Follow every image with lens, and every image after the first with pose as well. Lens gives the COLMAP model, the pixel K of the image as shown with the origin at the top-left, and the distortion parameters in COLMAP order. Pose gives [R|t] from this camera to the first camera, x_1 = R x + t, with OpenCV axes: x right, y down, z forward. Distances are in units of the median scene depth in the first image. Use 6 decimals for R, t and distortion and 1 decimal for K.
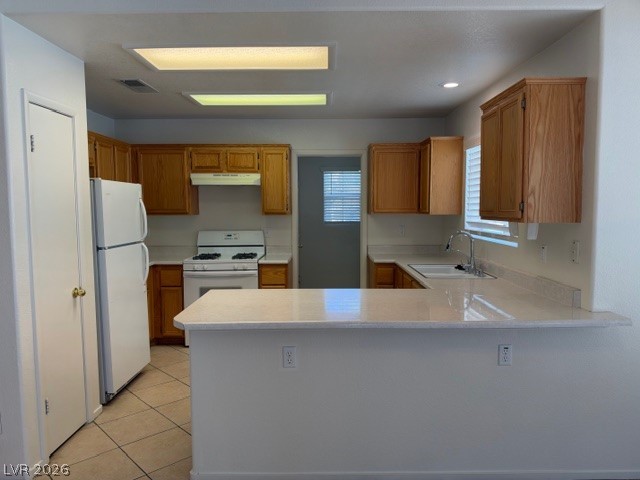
lens RADIAL K [[463.7, 0, 319.9], [0, 463.7, 245.5], [0, 0, 1]] dist [0.005903, -0.019003]
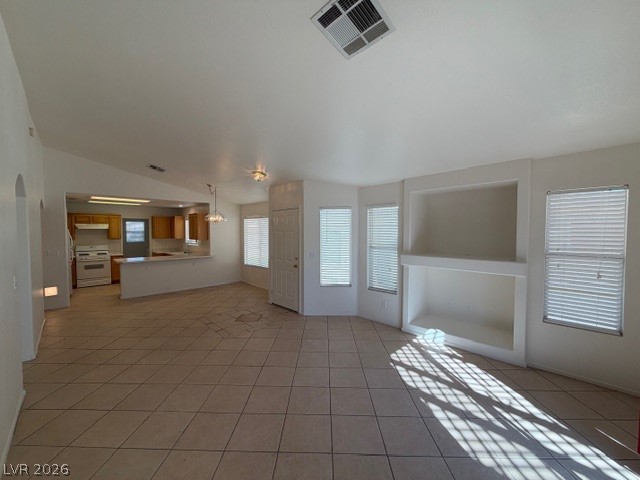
lens RADIAL K [[258.0, 0, 316.5], [0, 258.0, 239.0], [0, 0, 1]] dist [0.002819, 0.000736]
pose [[0.721297, -0.015736, 0.692447, -0.318284], [0.054816, 0.997903, -0.034423, 0.059471], [-0.690453, 0.062787, 0.720647, -1.055259]]
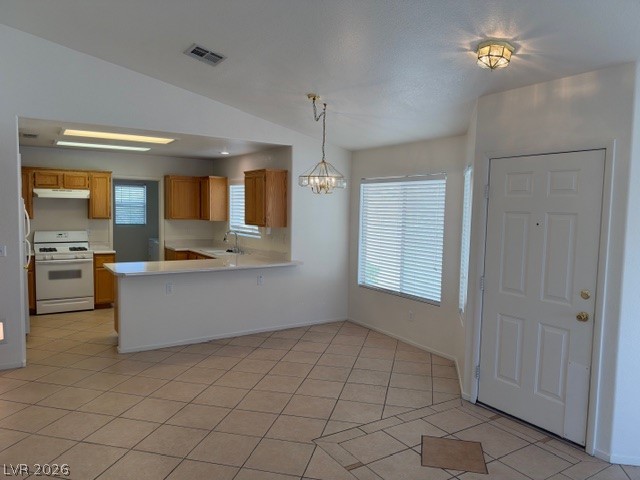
lens RADIAL K [[463.7, 0, 315.7], [0, 463.7, 240.8], [0, 0, 1]] dist [0.005903, -0.019003]
pose [[0.842155, -0.015076, 0.539024, -0.325601], [0.019757, 0.999801, -0.002904, 0.017234], [-0.538873, 0.013095, 0.842285, -0.592453]]
